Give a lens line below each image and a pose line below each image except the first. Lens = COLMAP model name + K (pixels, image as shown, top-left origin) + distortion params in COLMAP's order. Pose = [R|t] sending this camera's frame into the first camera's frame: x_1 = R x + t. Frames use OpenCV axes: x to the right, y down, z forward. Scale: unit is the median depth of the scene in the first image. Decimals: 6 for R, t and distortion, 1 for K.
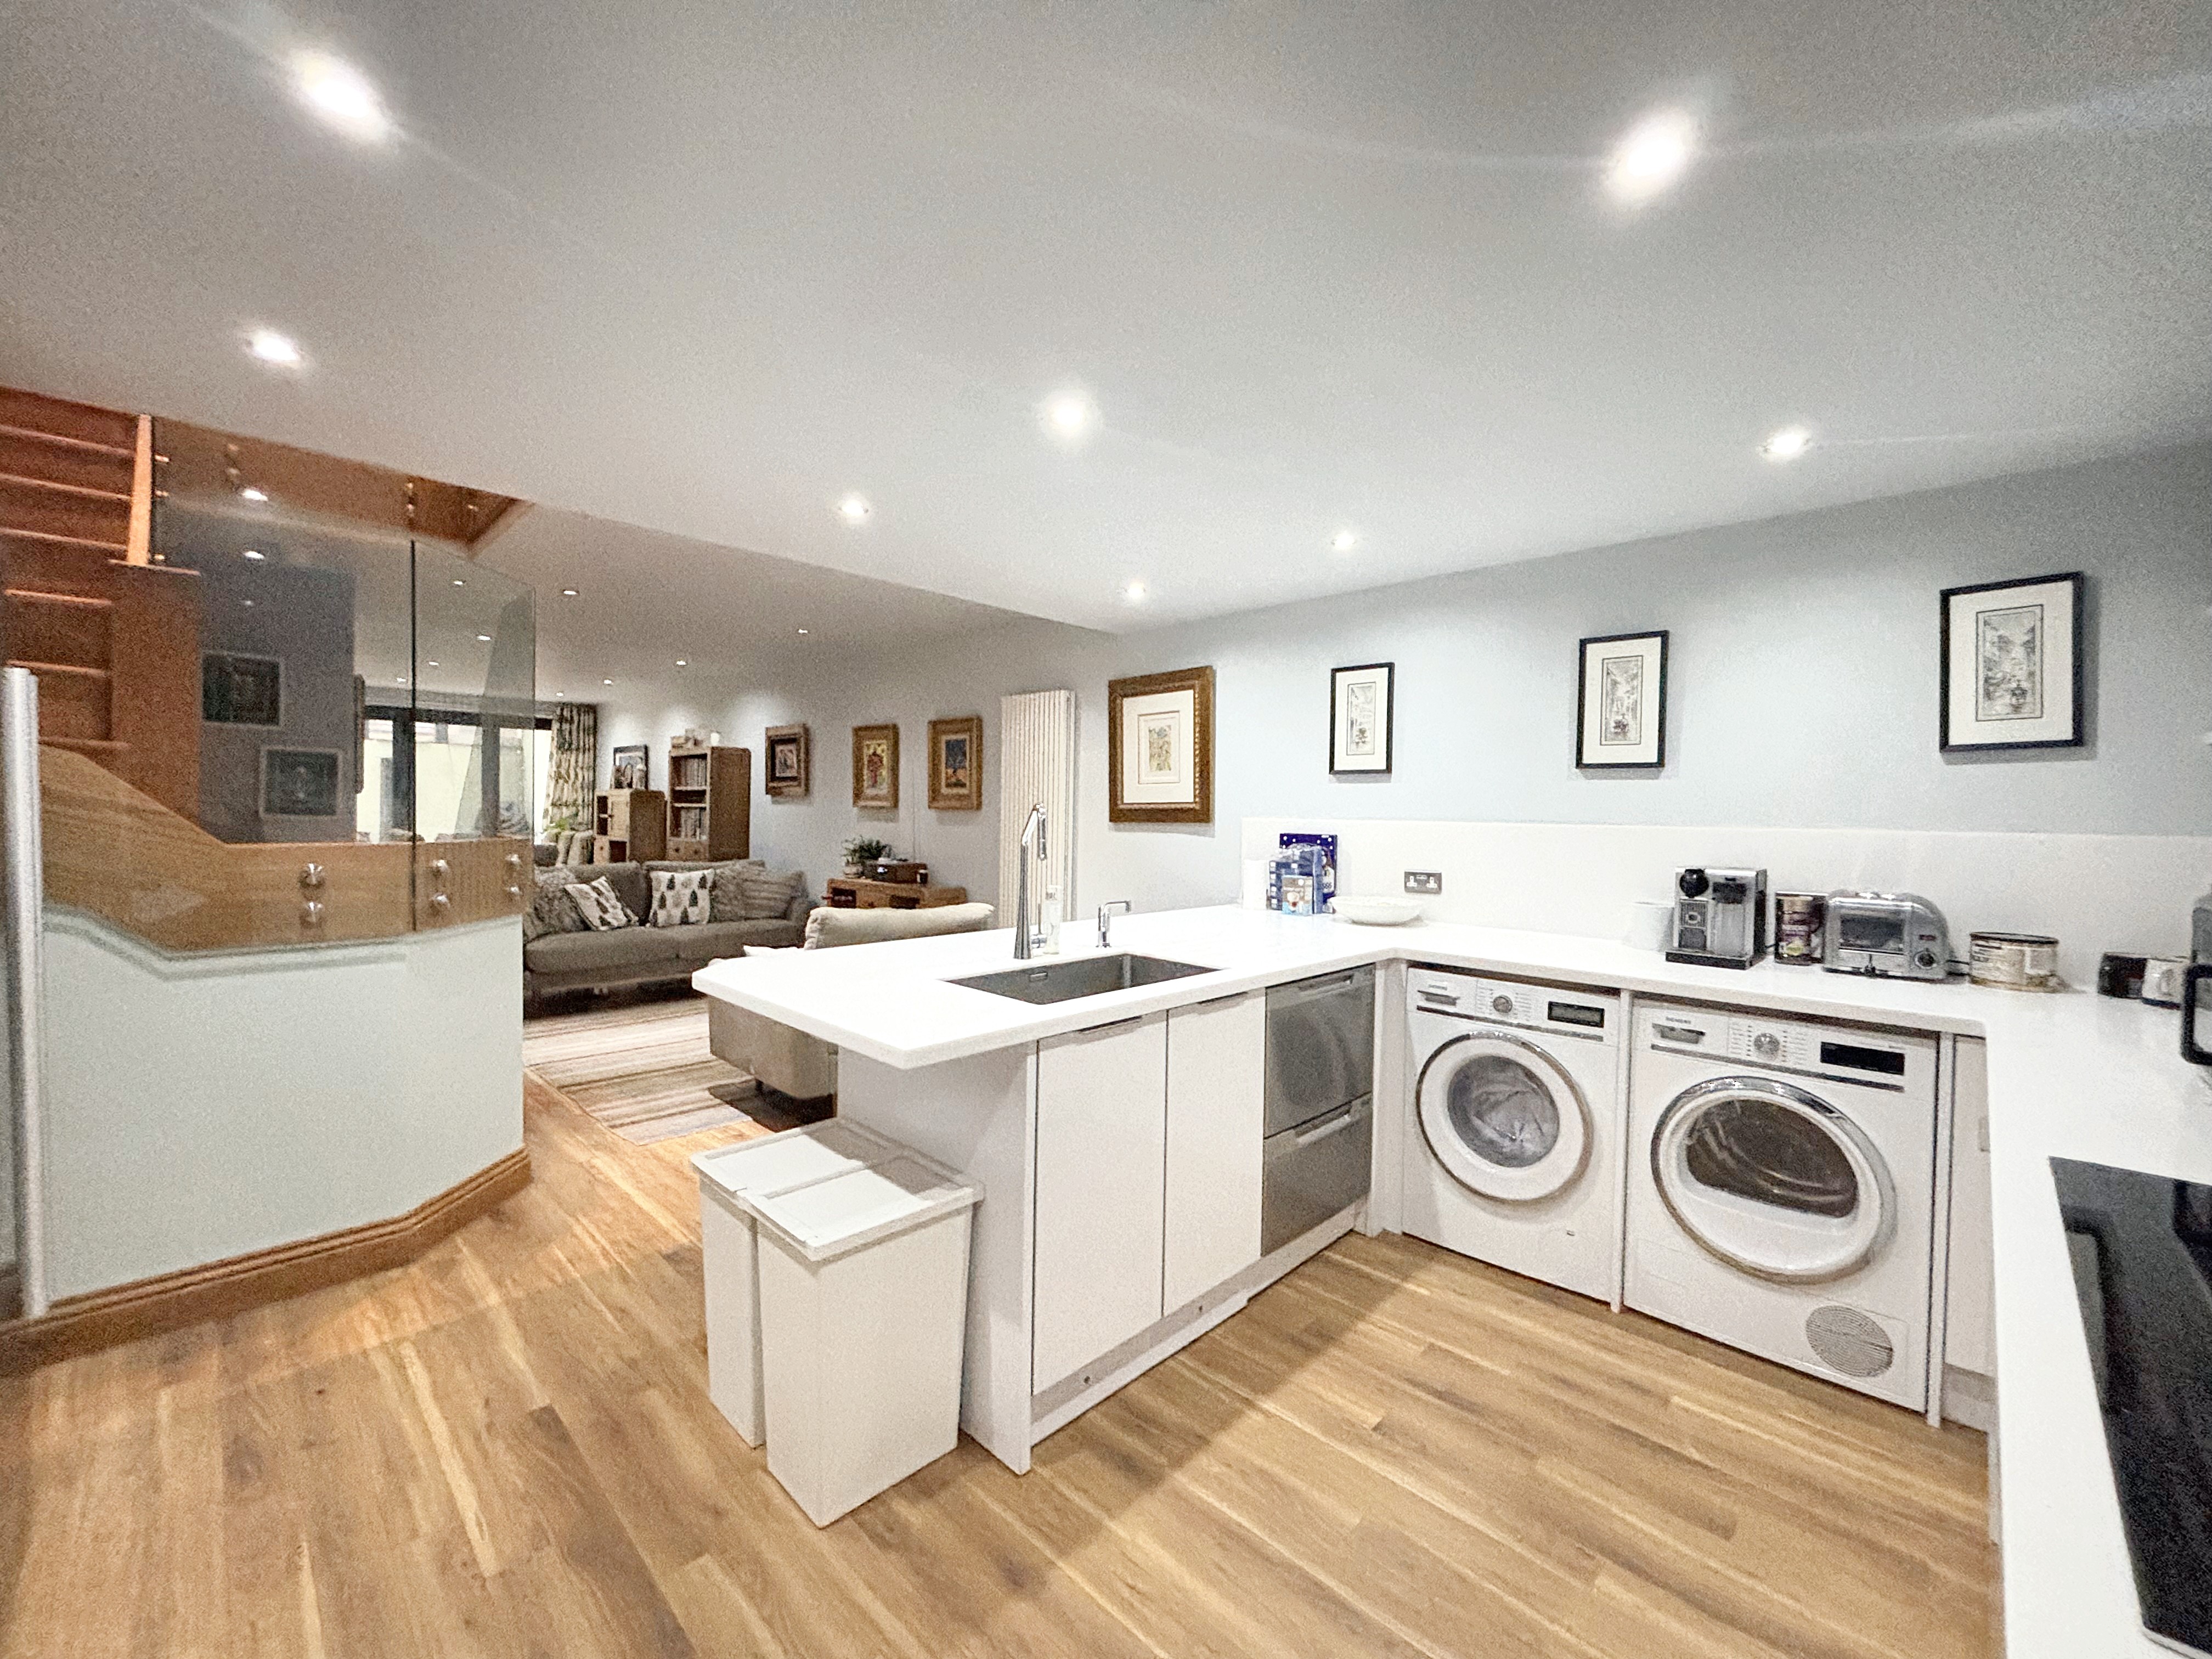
lens RADIAL K [[893.9, 0, 1095.3], [0, 893.9, 819.8], [0, 0, 1]] dist [0.001825, -0.001169]
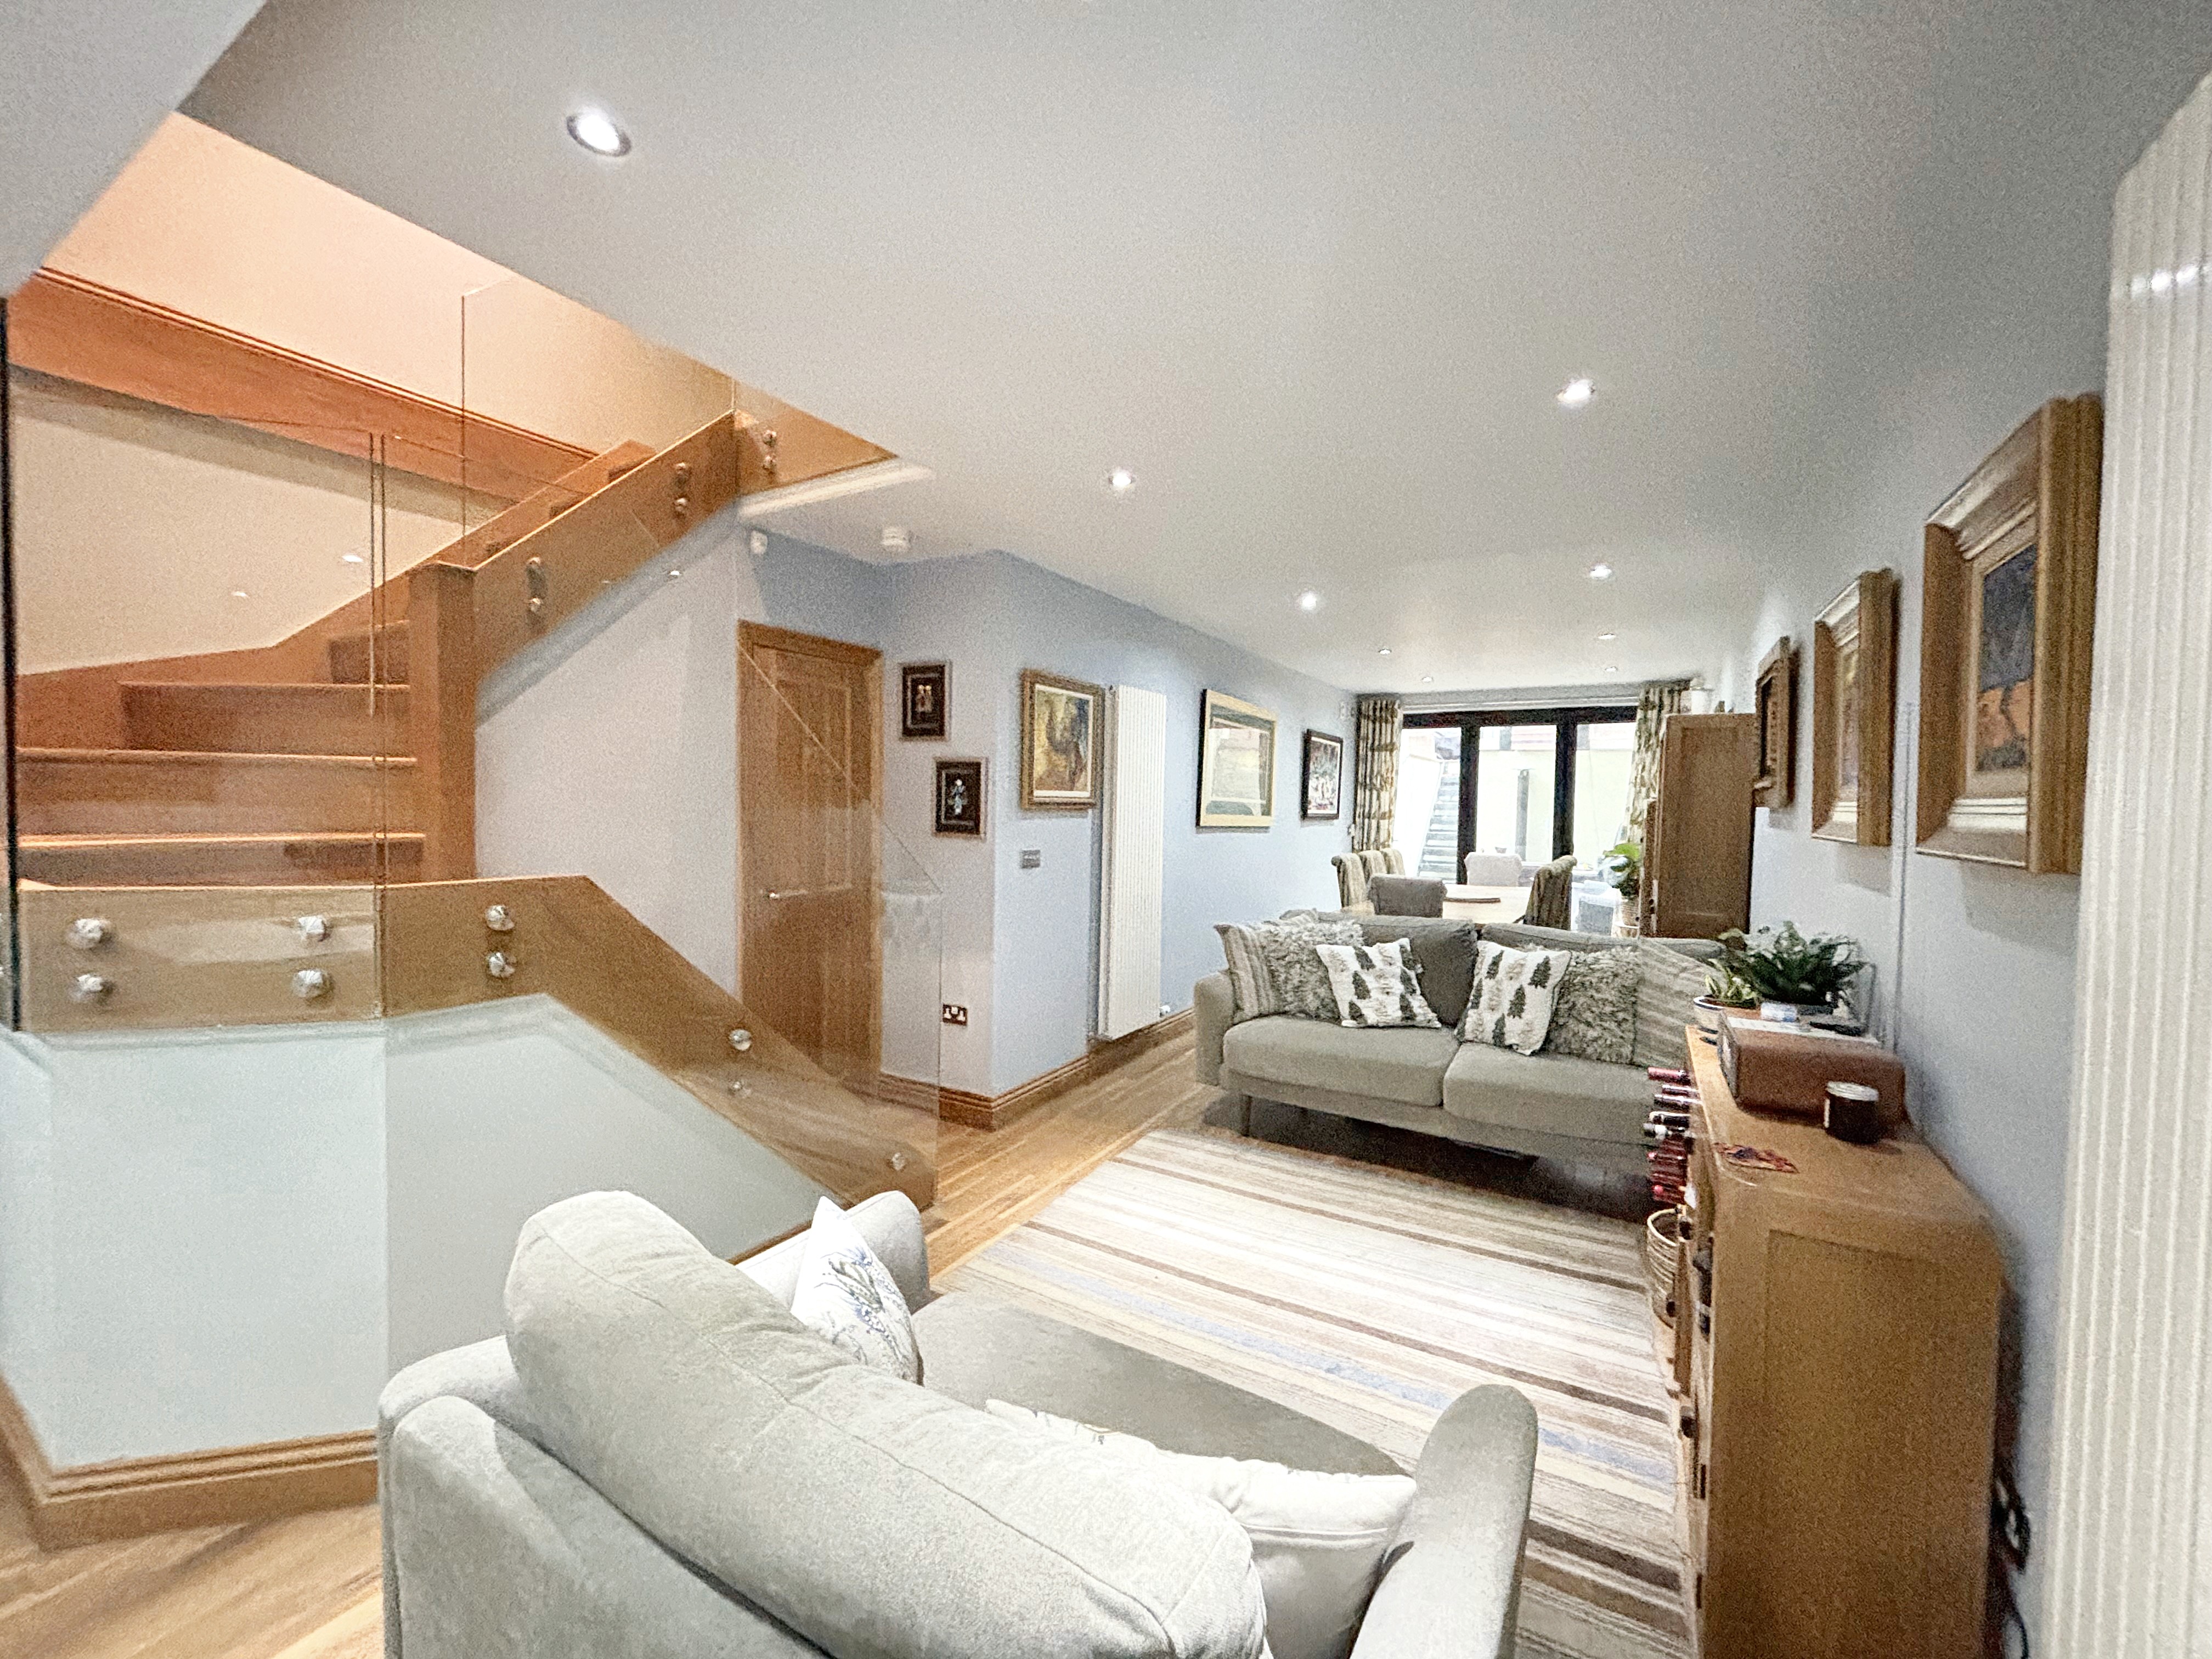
lens RADIAL K [[893.9, 0, 1116.1], [0, 893.9, 814.9], [0, 0, 1]] dist [0.001825, -0.001169]
pose [[0.243595, 0.003398, -0.969871, 0.012566], [-0.024353, 0.999700, -0.002615, -0.017835], [0.969571, 0.024256, 0.243605, 0.697007]]
